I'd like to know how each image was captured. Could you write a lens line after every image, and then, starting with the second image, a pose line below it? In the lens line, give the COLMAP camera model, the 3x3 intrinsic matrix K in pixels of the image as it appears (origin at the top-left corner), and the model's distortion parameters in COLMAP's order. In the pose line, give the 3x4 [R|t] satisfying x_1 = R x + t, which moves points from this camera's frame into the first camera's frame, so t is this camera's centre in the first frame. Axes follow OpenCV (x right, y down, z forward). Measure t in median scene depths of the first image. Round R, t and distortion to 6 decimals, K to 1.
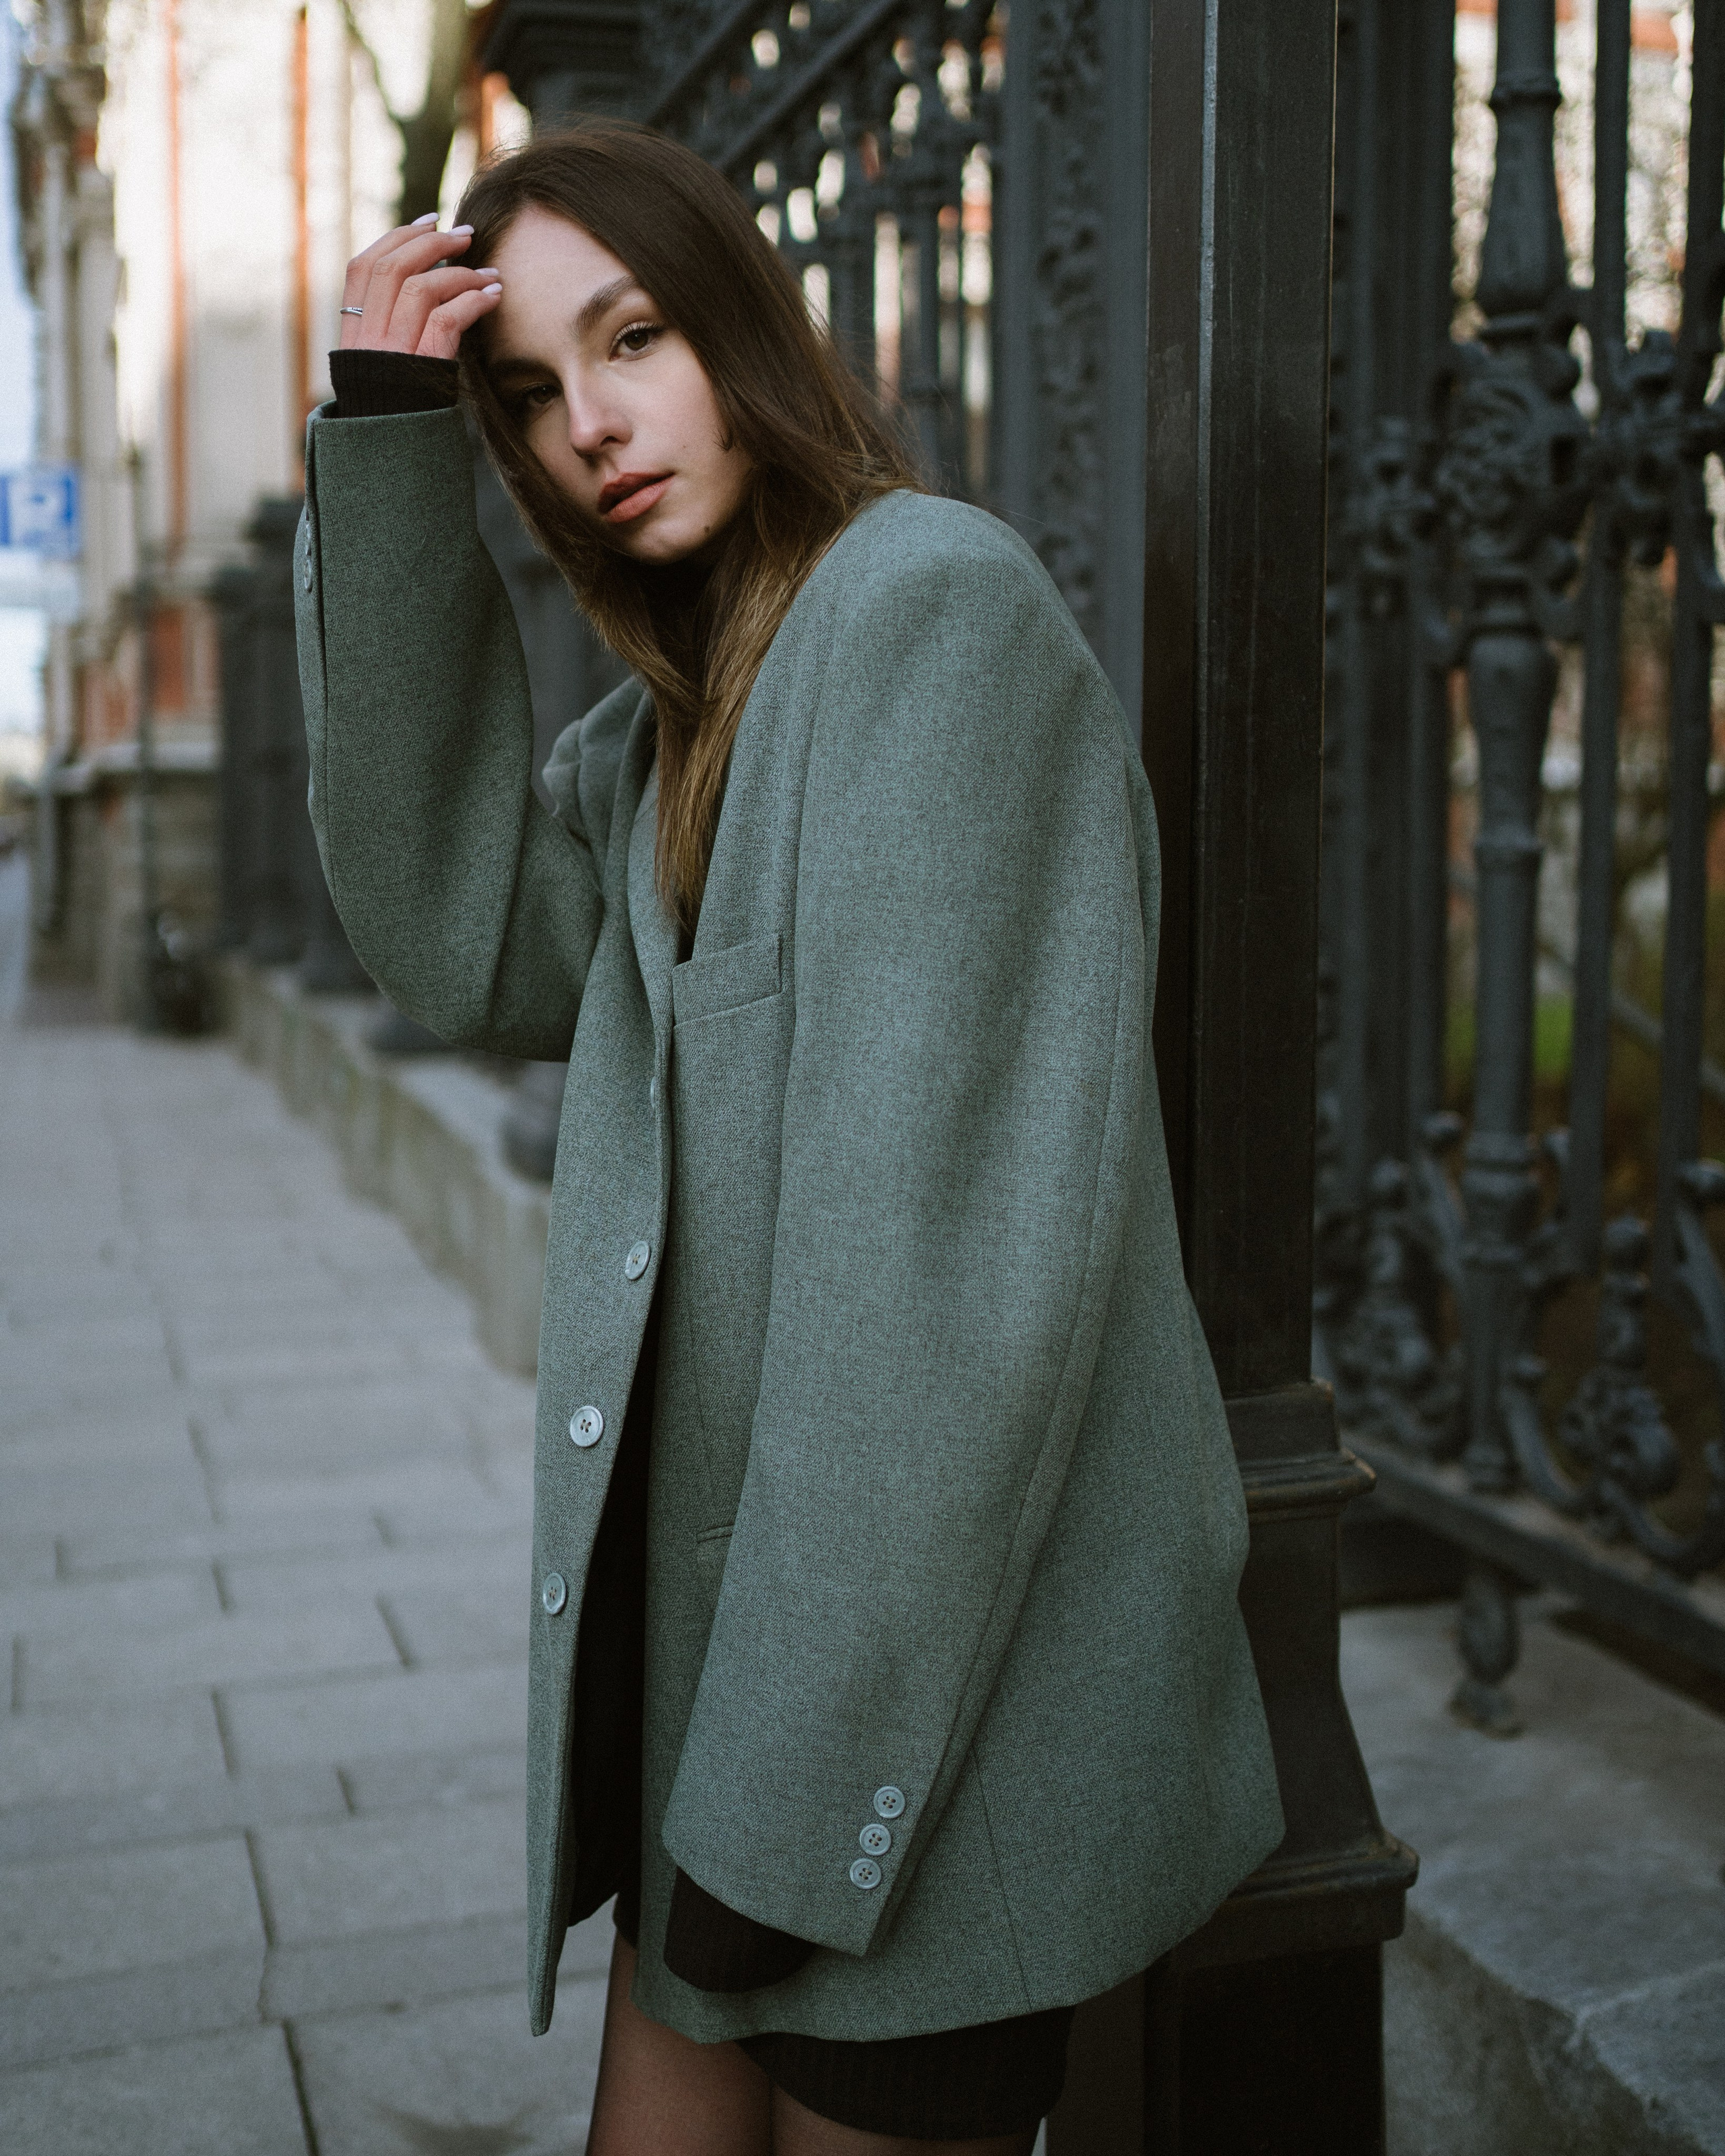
lens RADIAL K [[2709.1, 0, 925.3], [0, 2709.1, 1066.0], [0, 0, 1]] dist [0.002556, 0.018766]
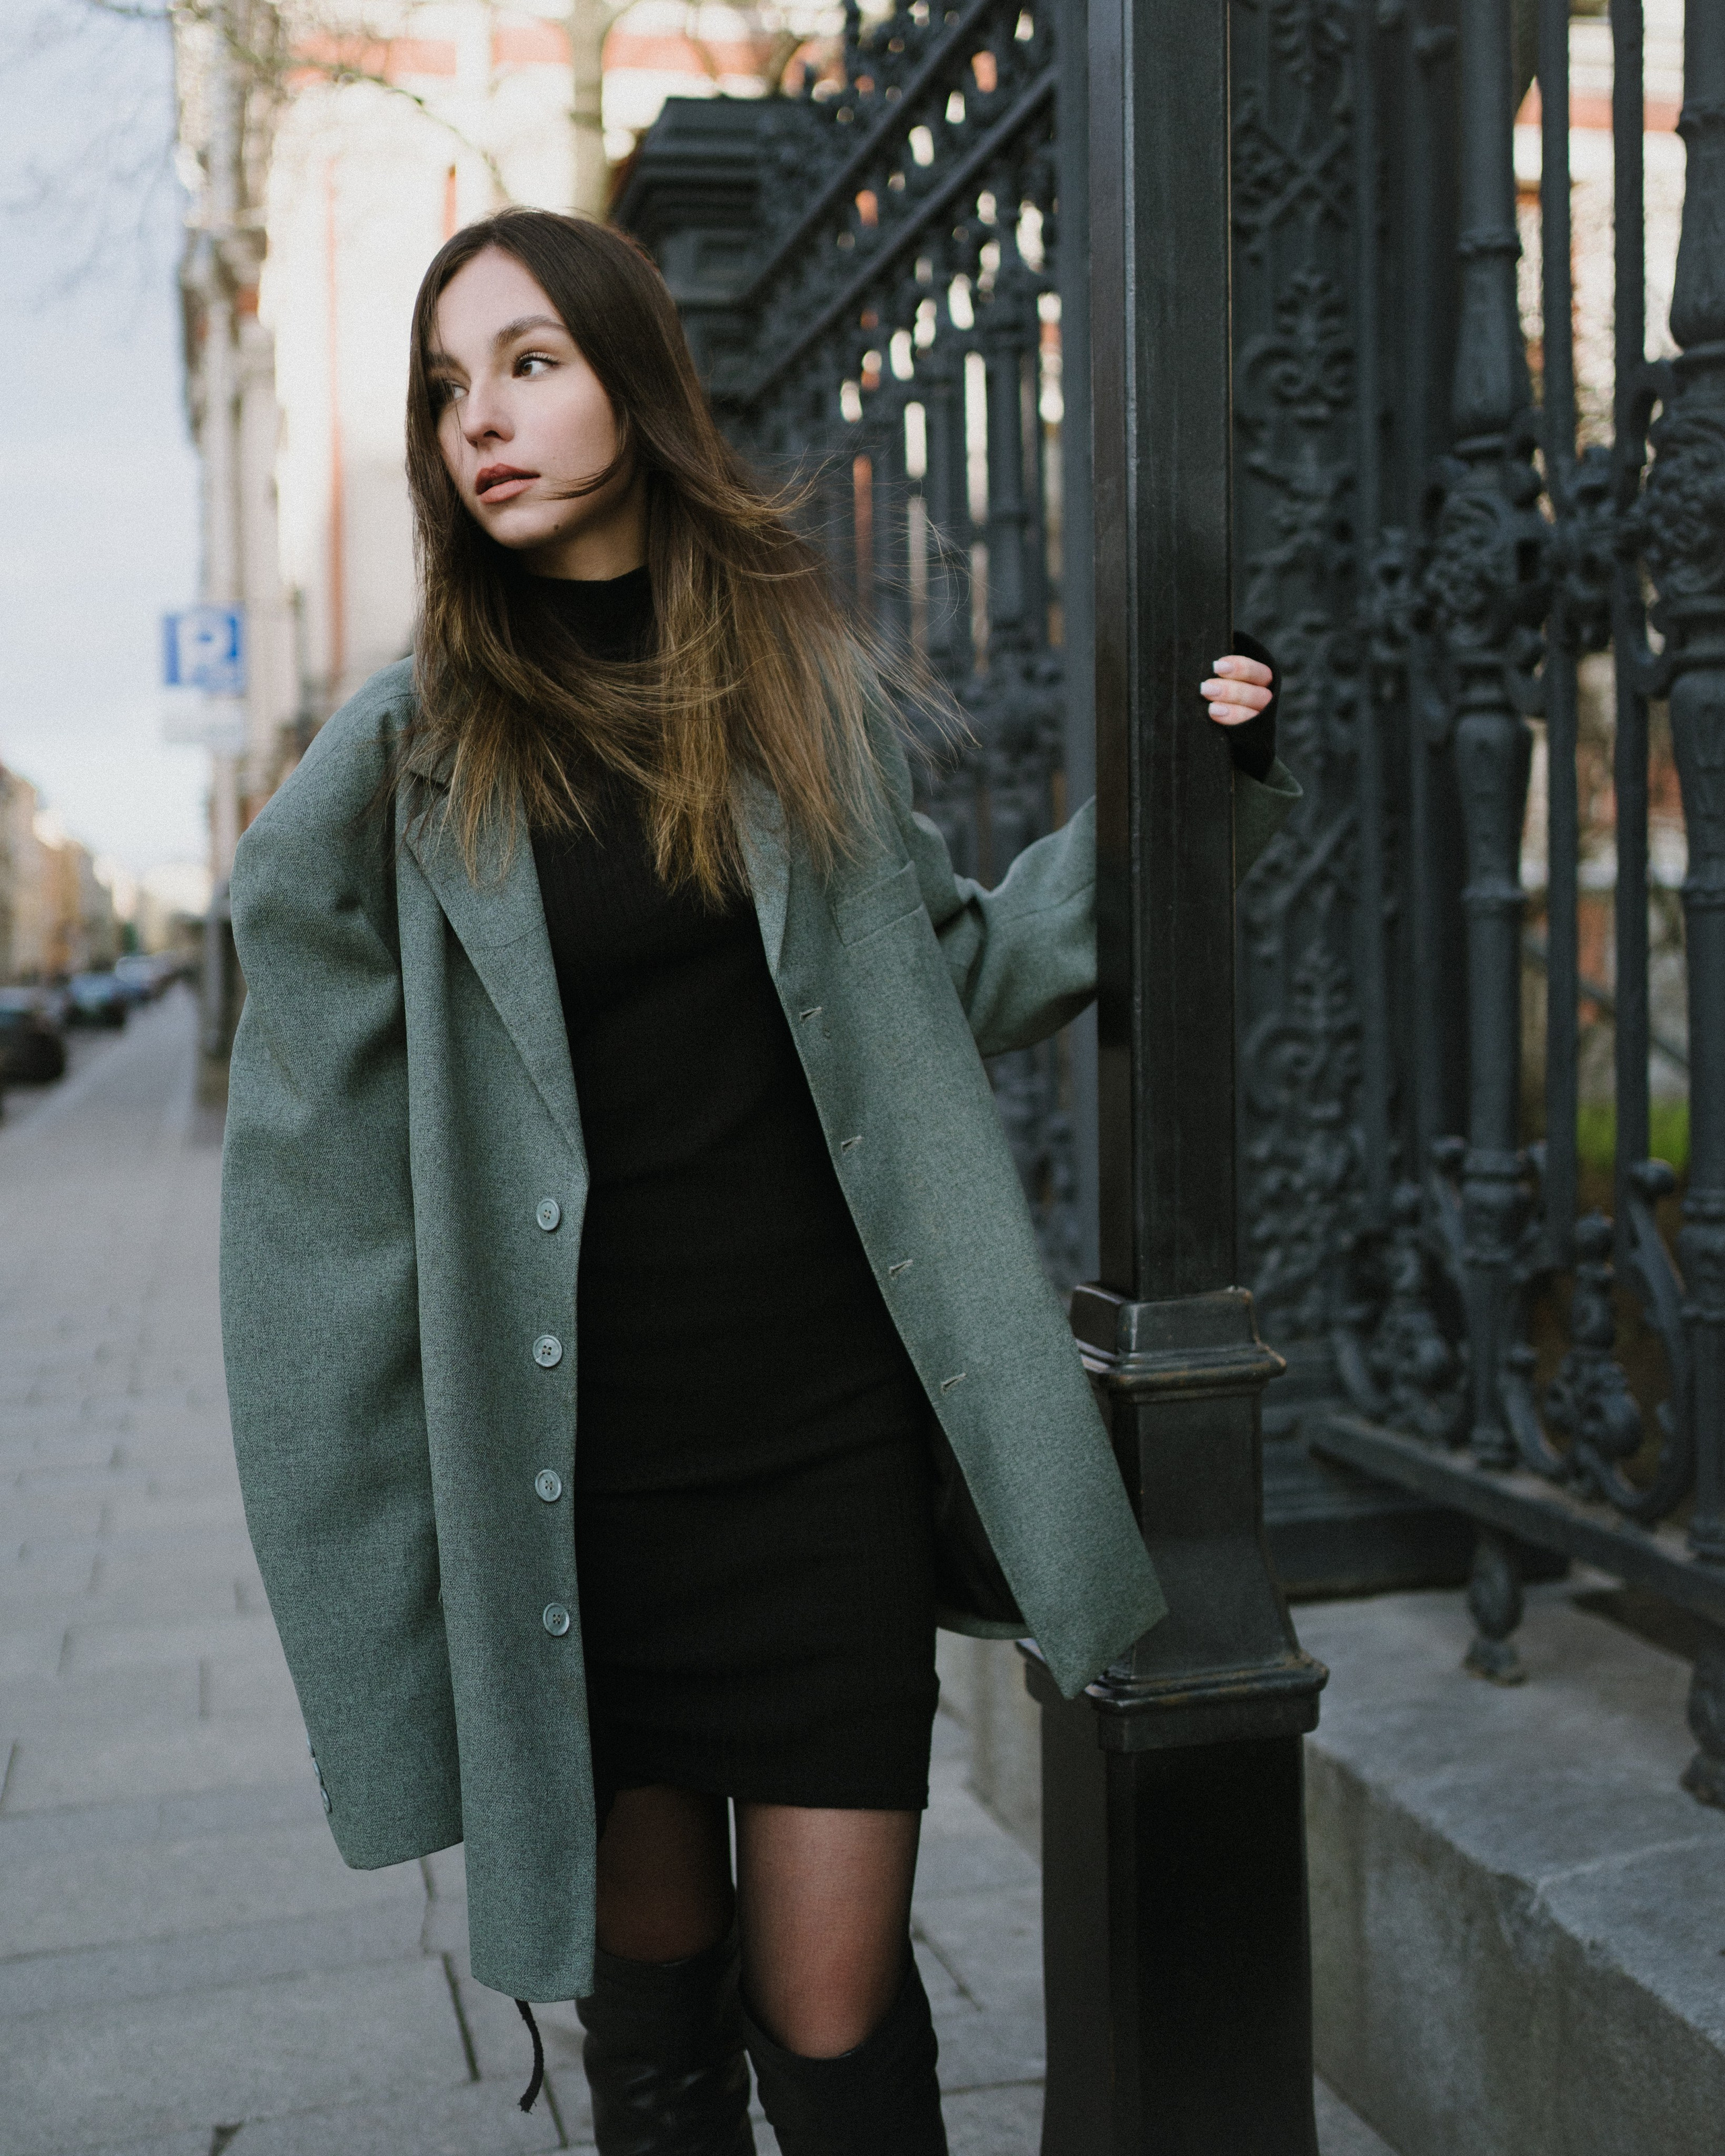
lens RADIAL K [[2674.9, 0, 949.2], [0, 2674.9, 1079.8], [0, 0, 1]] dist [-0.018621, -0.029700]
pose [[0.998840, -0.017843, -0.044725, 0.035769], [0.016267, 0.999243, -0.035346, 0.032338], [0.045322, 0.034578, 0.998374, -0.132711]]
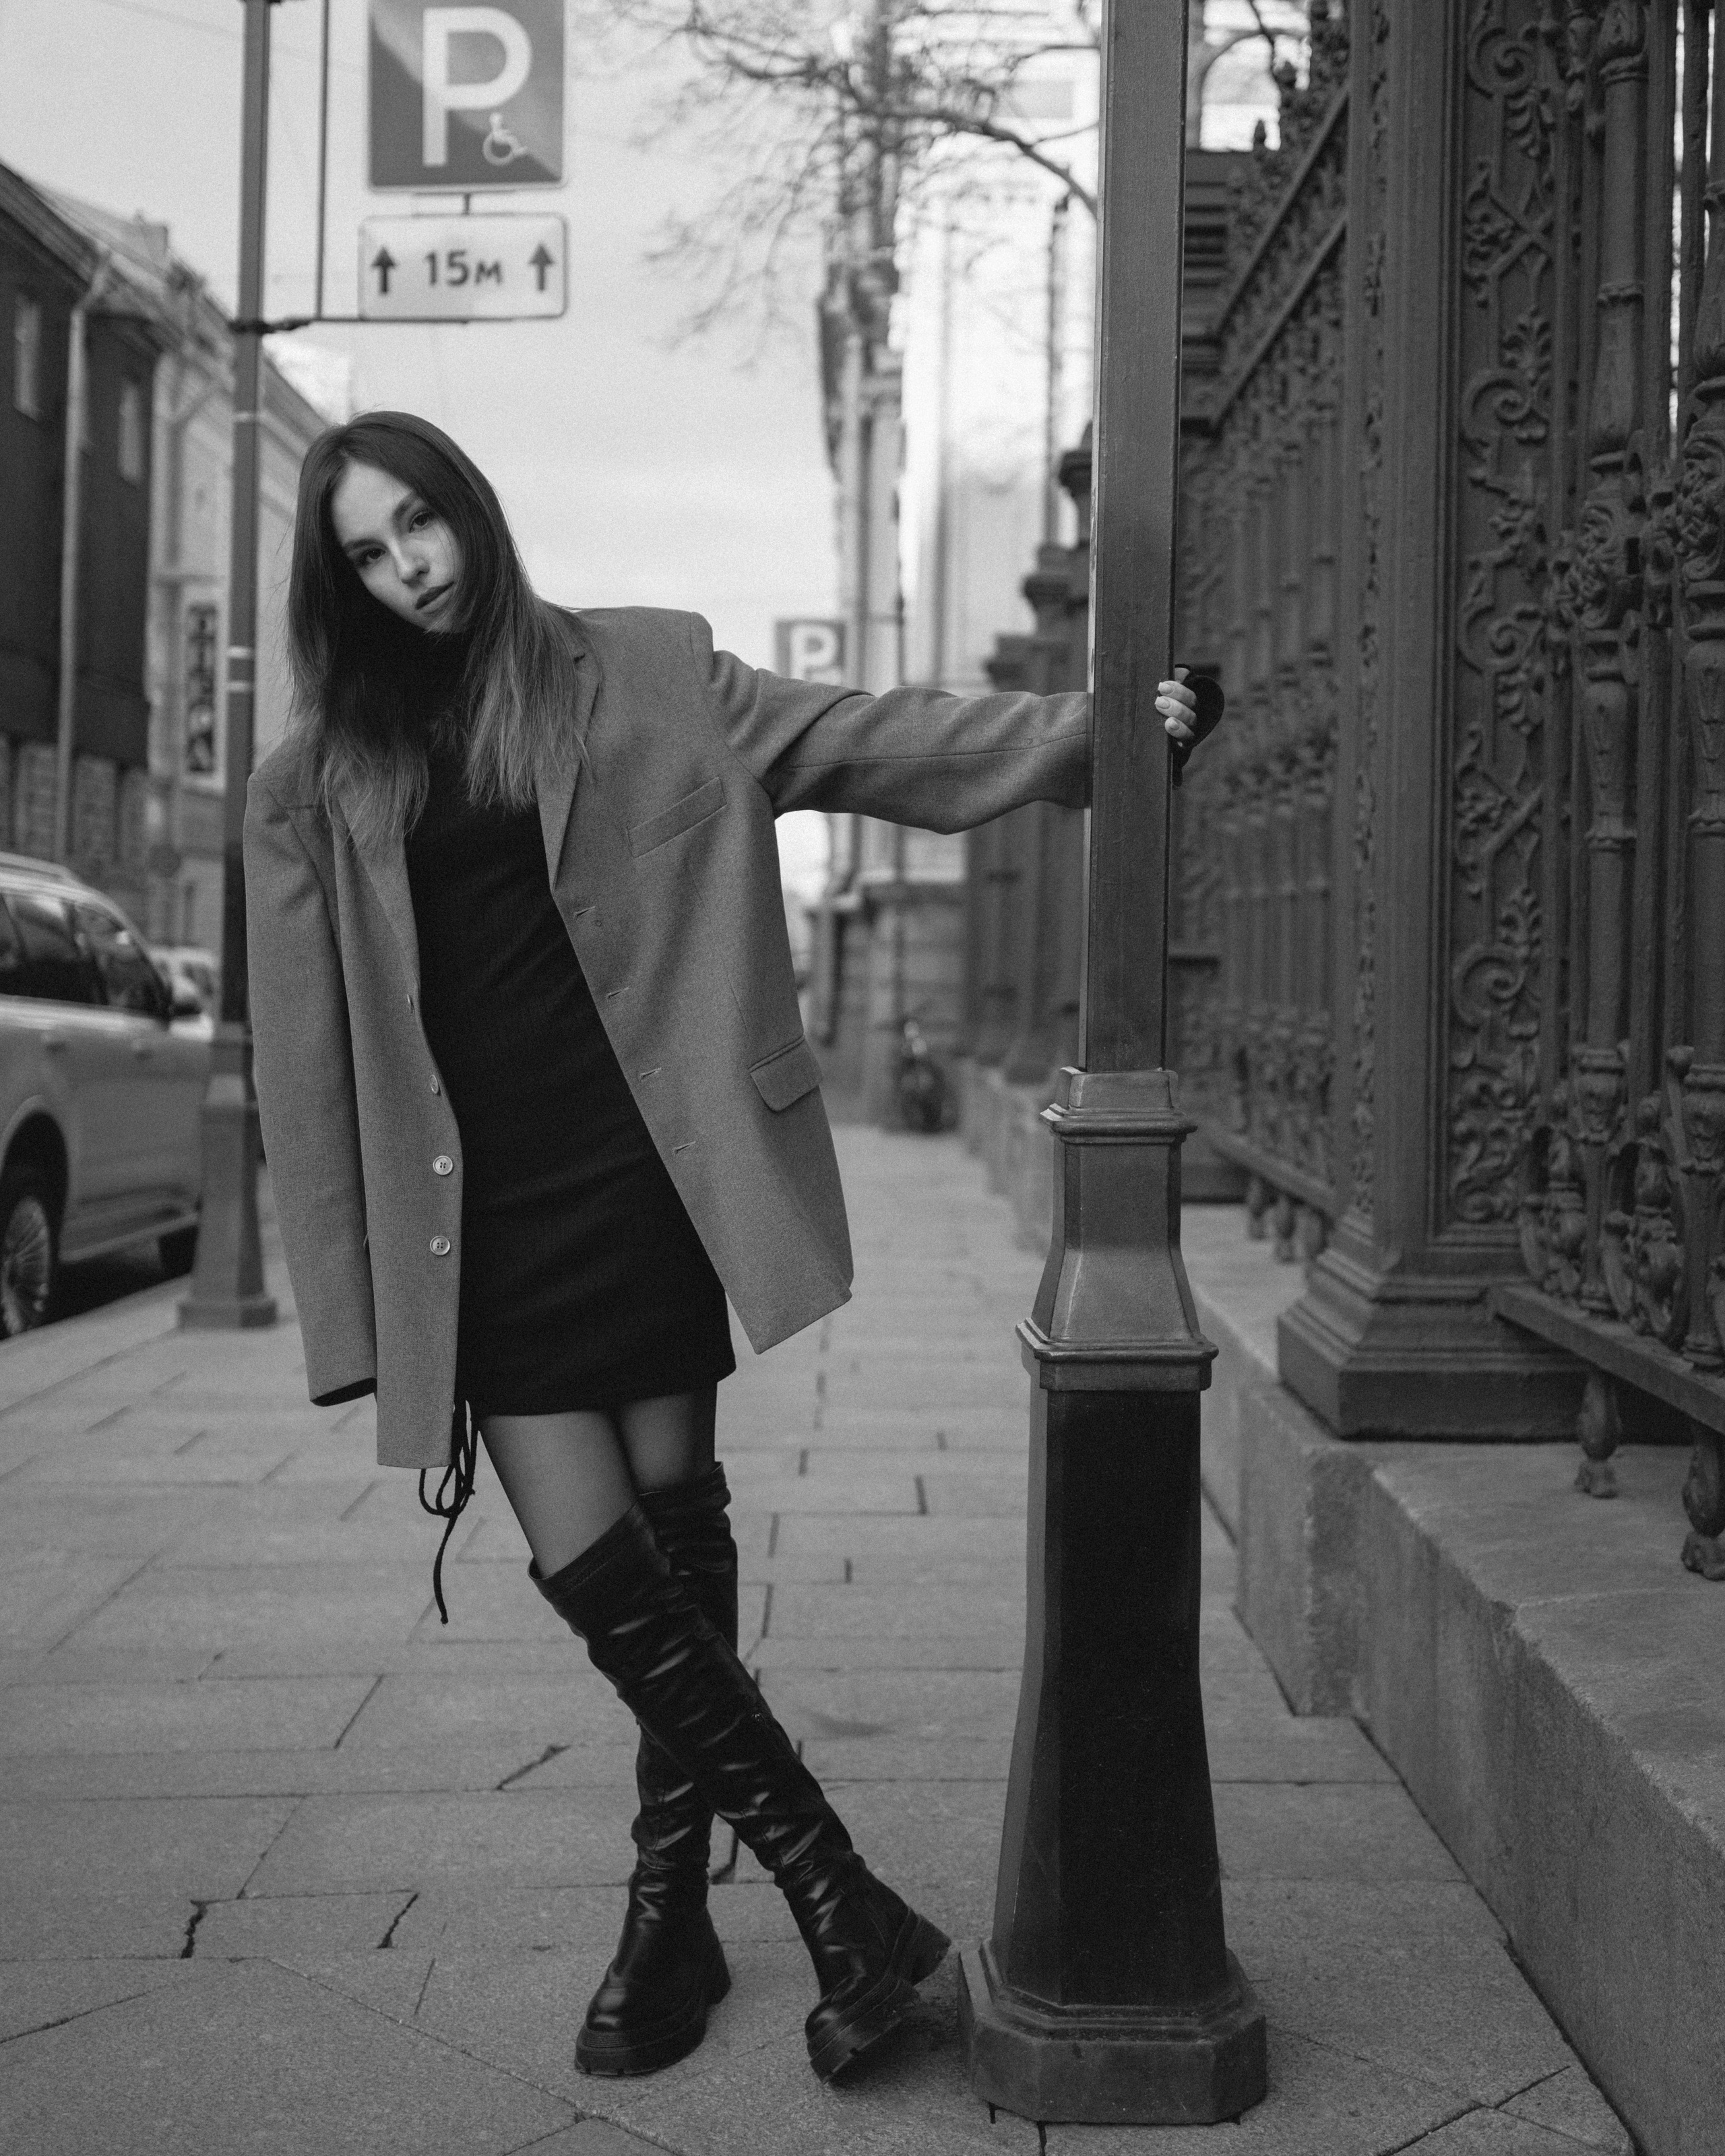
lens RADIAL K [[2629.7, 0, 867.1], [0, 2629.7, 1030.6], [0, 0, 1]] dist [-0.022527, -0.054741]
pose [[0.956058, 0.018847, -0.292571, 0.249312], [-0.035774, 0.997974, -0.052616, 0.101059], [0.290987, 0.060770, 0.954795, -0.368870]]
